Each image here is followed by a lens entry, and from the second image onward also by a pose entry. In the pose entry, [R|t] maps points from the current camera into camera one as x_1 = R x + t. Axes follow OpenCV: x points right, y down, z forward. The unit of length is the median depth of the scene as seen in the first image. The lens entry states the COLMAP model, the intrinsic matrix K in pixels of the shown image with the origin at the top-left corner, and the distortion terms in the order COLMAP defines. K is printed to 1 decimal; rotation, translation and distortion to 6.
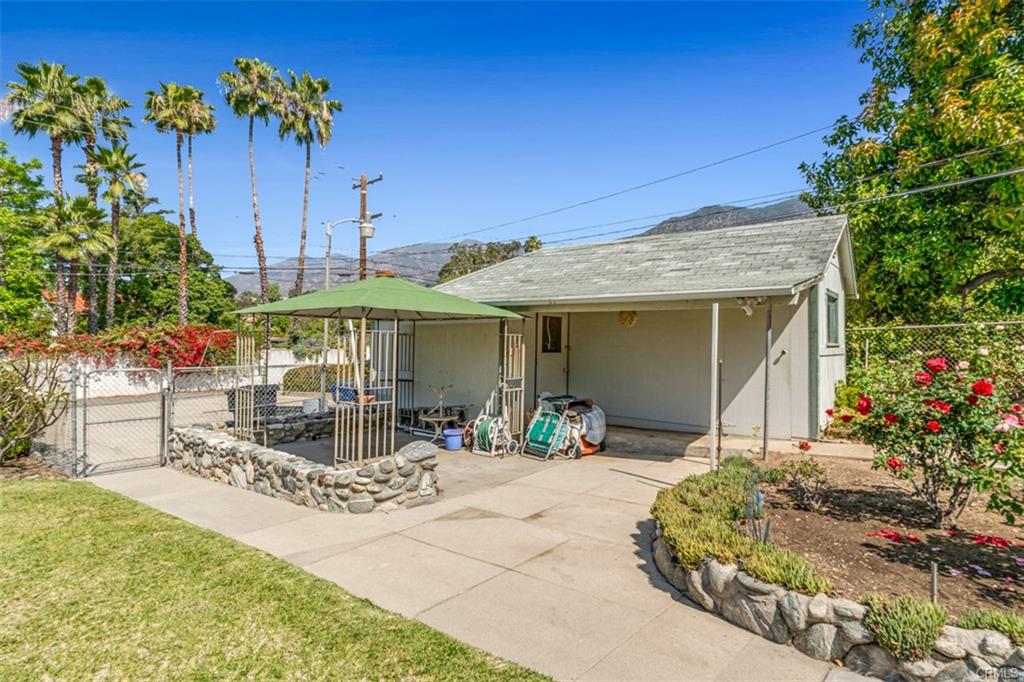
lens RADIAL K [[572.7, 0, 513.8], [0, 572.7, 339.0], [0, 0, 1]] dist [0.001495, -0.000094]
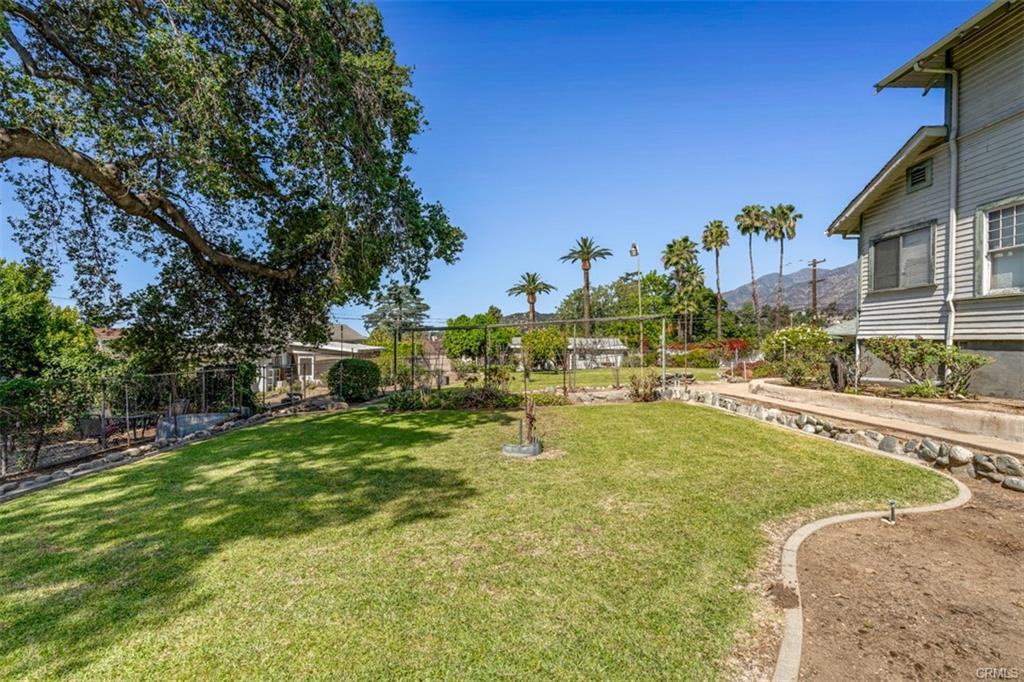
lens RADIAL K [[455.3, 0, 508.1], [0, 455.3, 340.9], [0, 0, 1]] dist [-0.008831, 0.000948]
pose [[0.639763, -0.006735, -0.768543, 0.217336], [0.002966, 0.999976, -0.006295, -0.007119], [0.768566, 0.001748, 0.639768, -0.668392]]
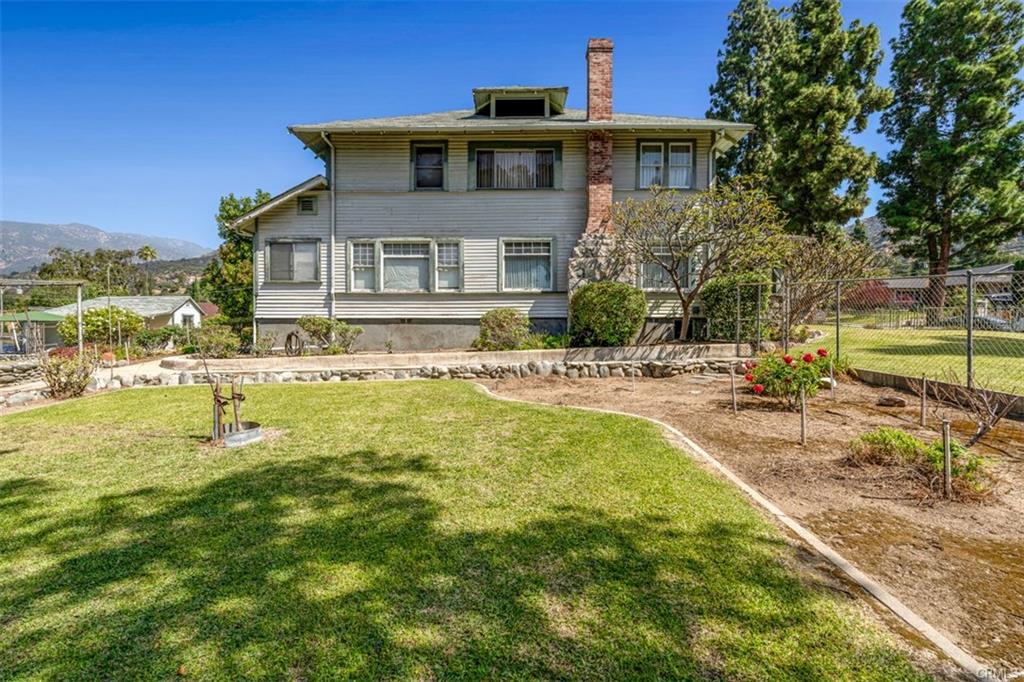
lens RADIAL K [[418.3, 0, 537.5], [0, 418.3, 333.3], [0, 0, 1]] dist [-0.003135, -0.000297]
pose [[0.768227, -0.023662, 0.639740, 0.092863], [0.011204, 0.999661, 0.023520, -0.002305], [-0.640079, -0.010901, 0.768232, -0.711061]]
